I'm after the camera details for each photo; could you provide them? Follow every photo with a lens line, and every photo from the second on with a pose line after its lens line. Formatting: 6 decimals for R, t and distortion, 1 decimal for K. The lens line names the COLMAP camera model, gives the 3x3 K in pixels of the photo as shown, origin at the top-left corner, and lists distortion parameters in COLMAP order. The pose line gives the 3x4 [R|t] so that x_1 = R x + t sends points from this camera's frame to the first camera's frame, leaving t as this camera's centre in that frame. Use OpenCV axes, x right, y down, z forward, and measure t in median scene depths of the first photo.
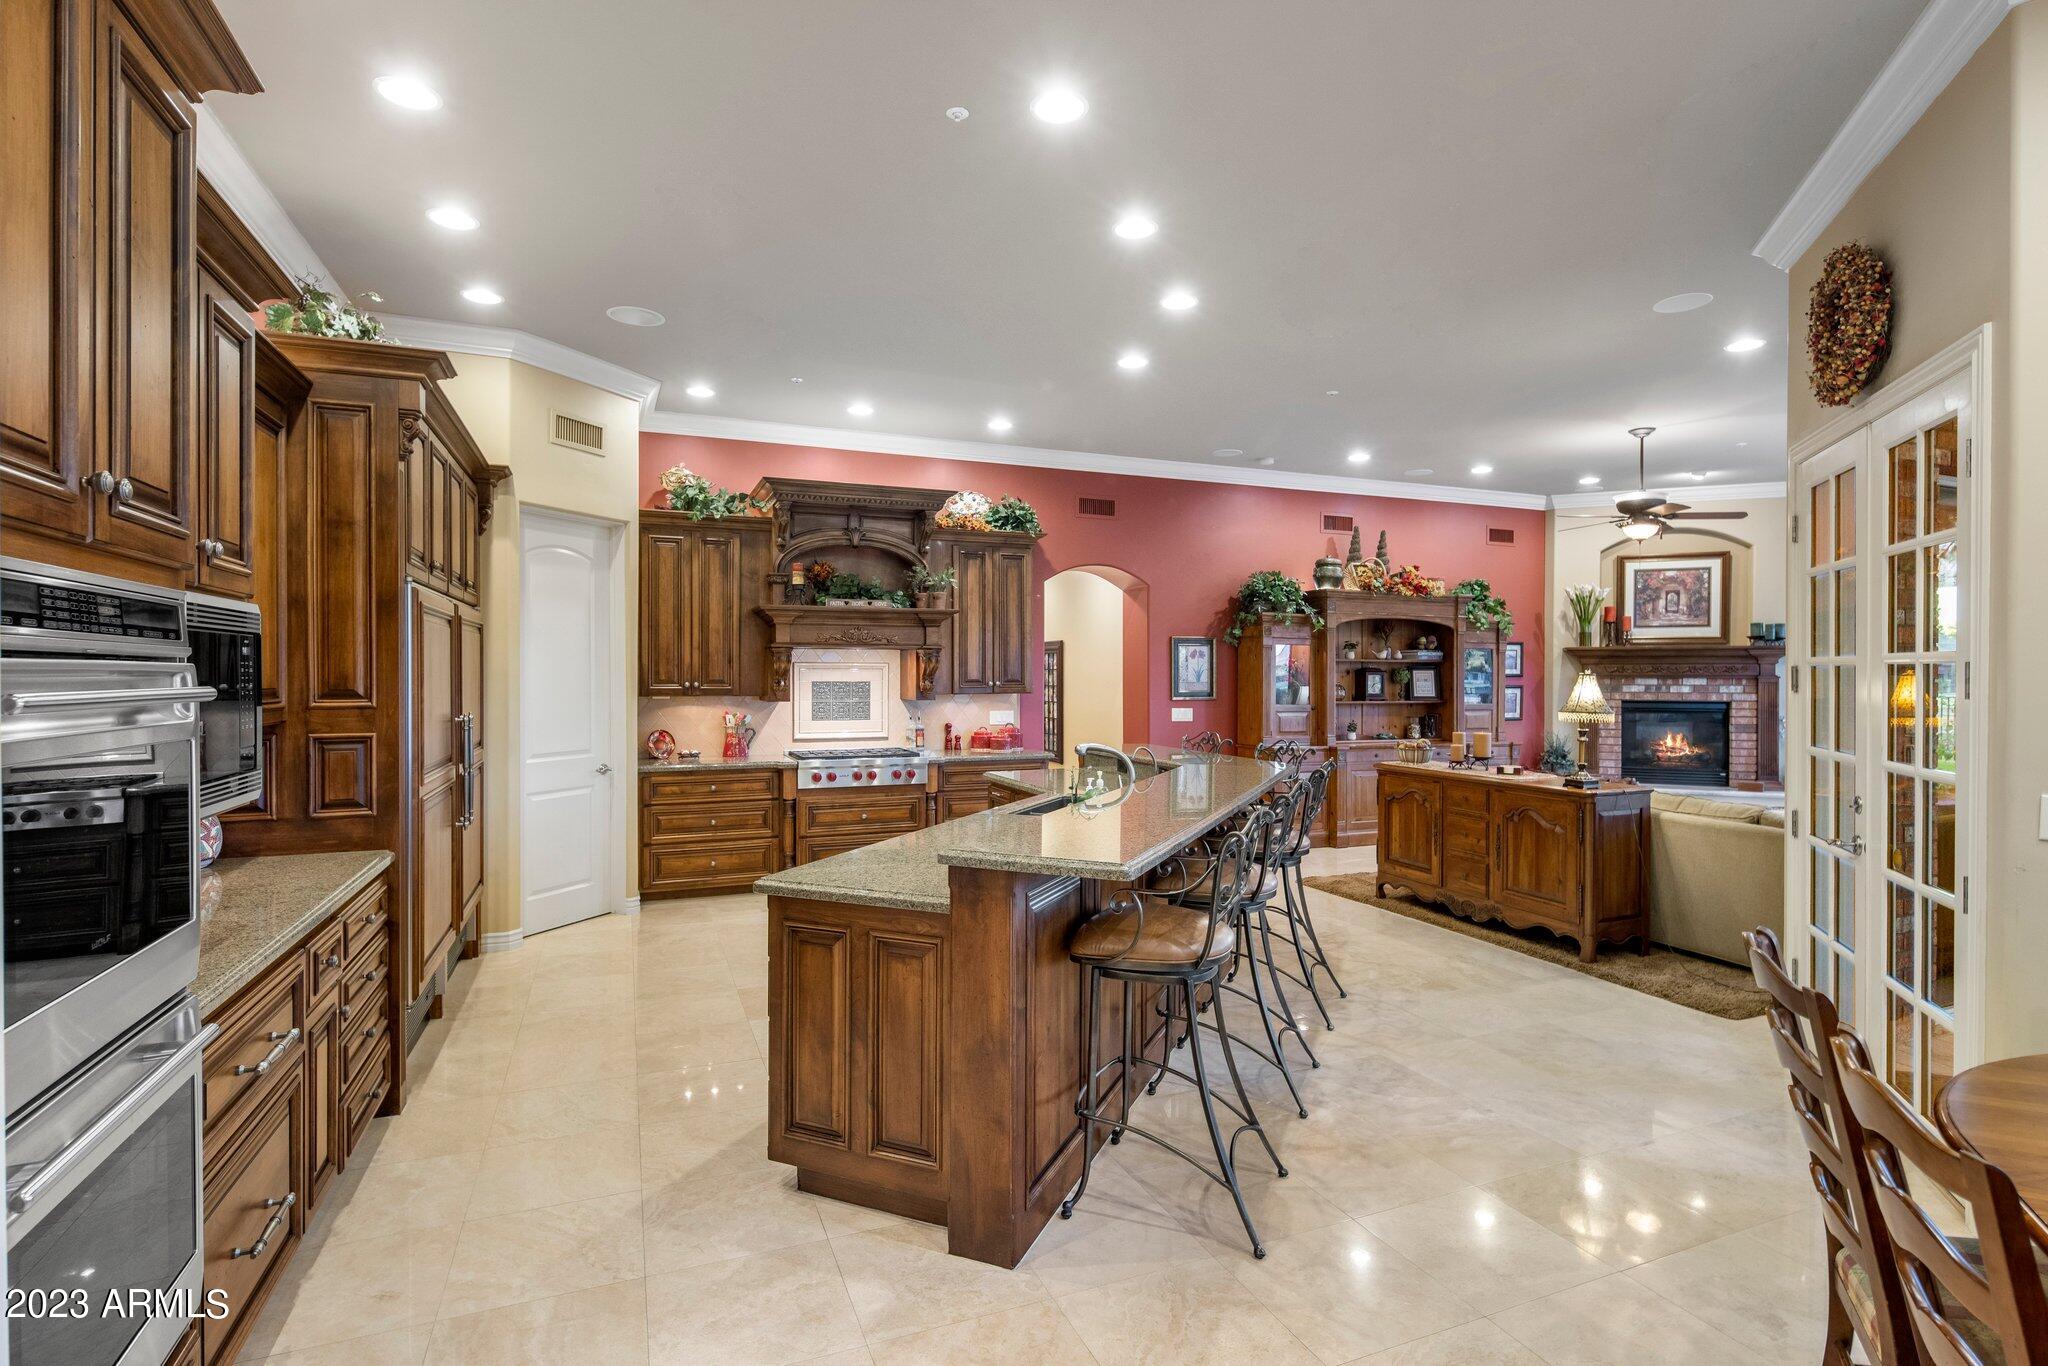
lens RADIAL K [[985.6, 0, 1027.3], [0, 985.6, 675.7], [0, 0, 1]] dist [0.000873, -0.000267]
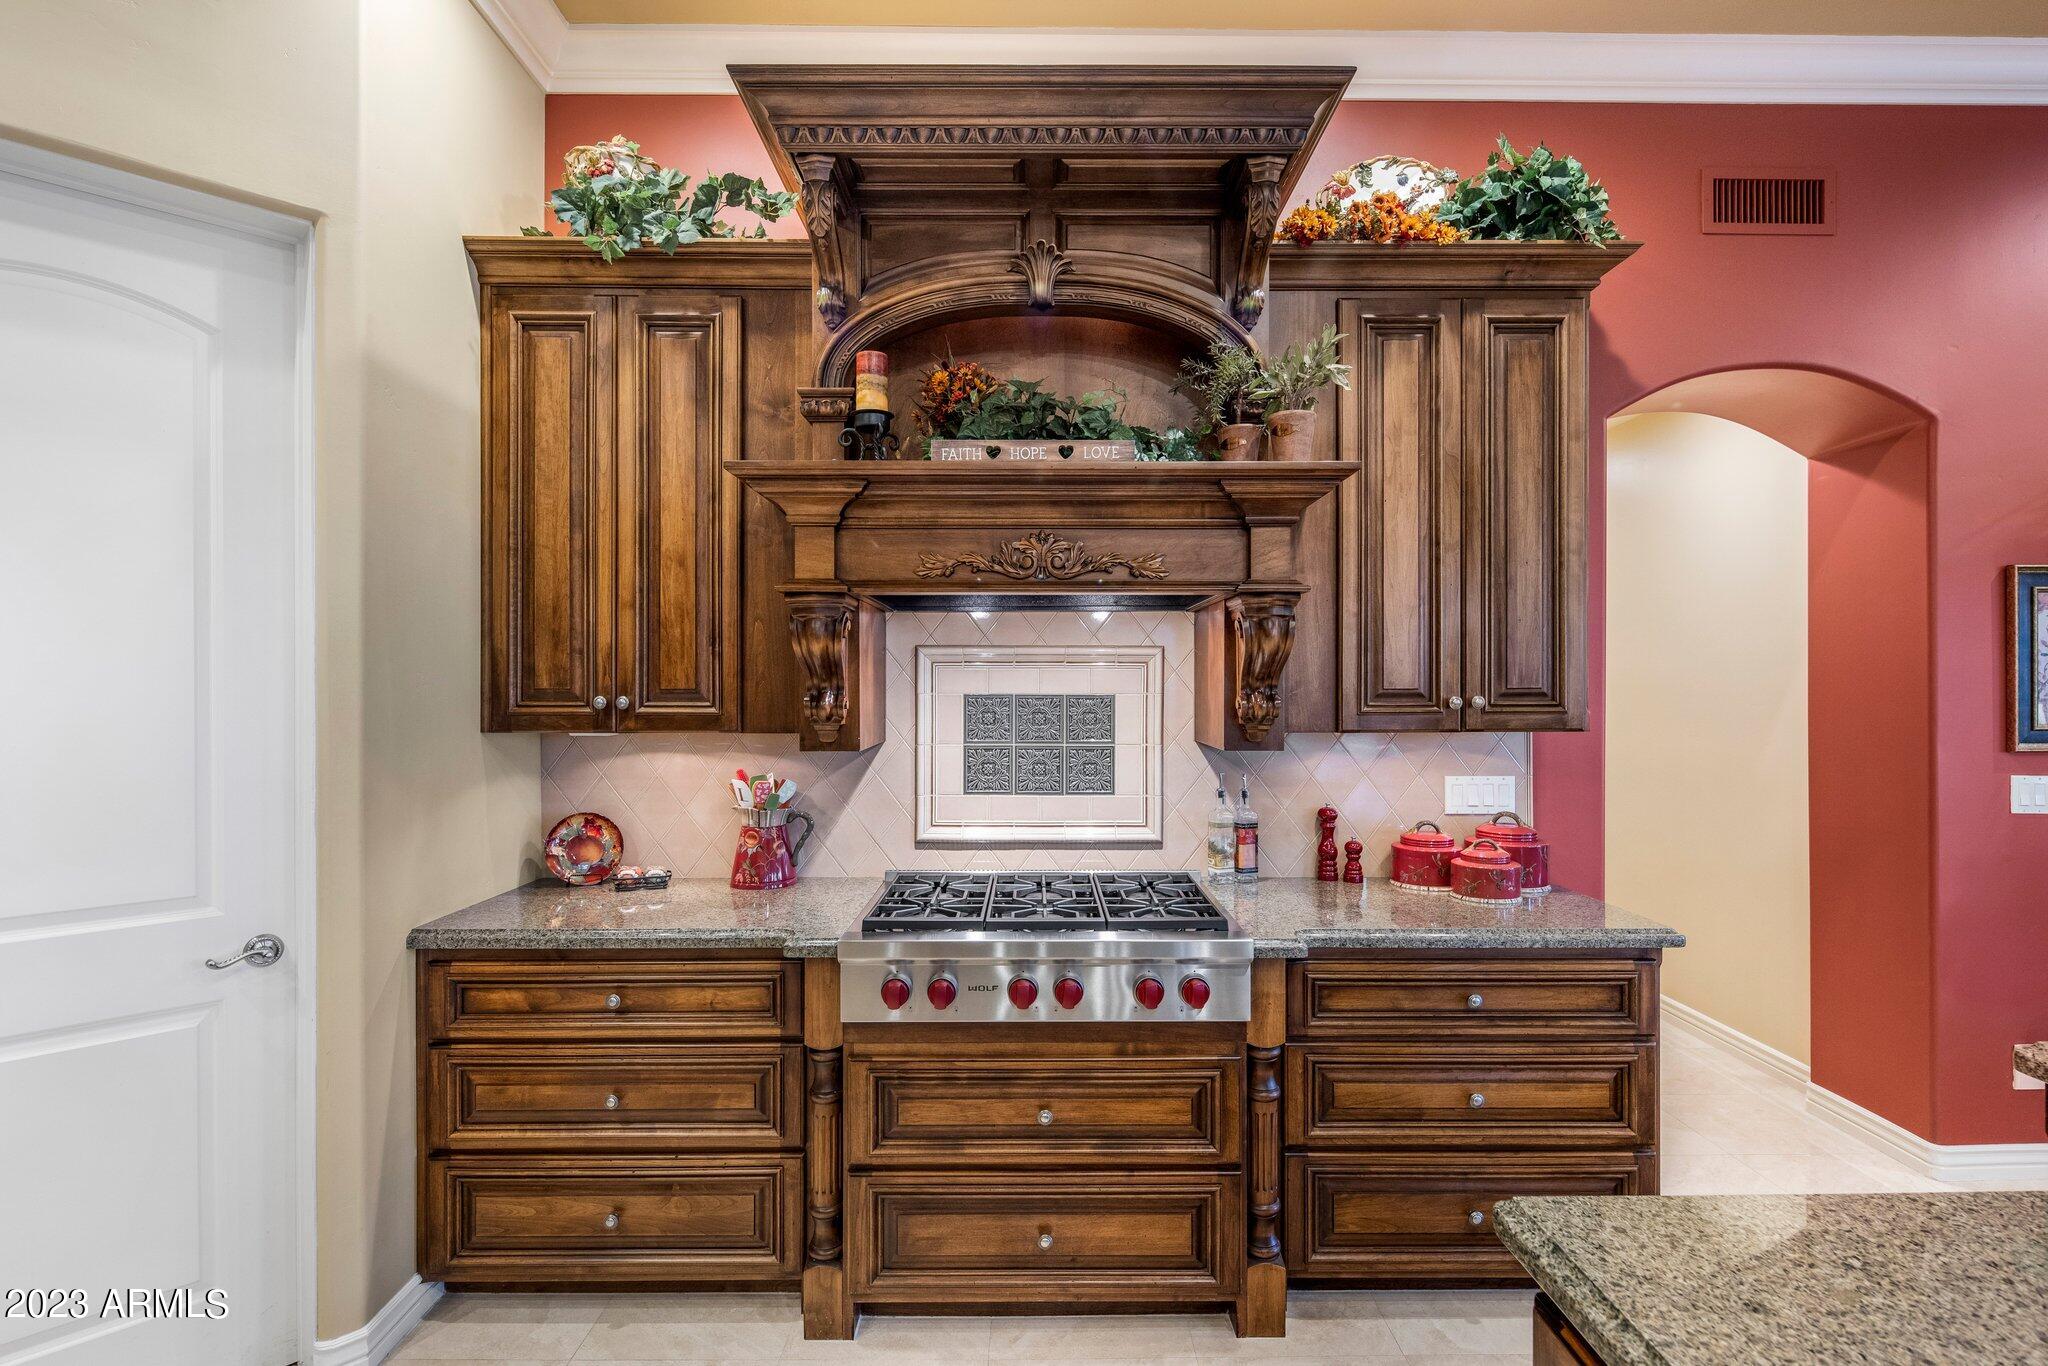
lens RADIAL K [[1018.8, 0, 1030.4], [0, 1018.8, 687.9], [0, 0, 1]] dist [0.003694, 0.000331]
pose [[0.928897, 0.000620, -0.370338, -0.045837], [-0.000964, 0.999999, -0.000744, 0.003738], [0.370337, 0.001048, 0.928897, 0.660603]]
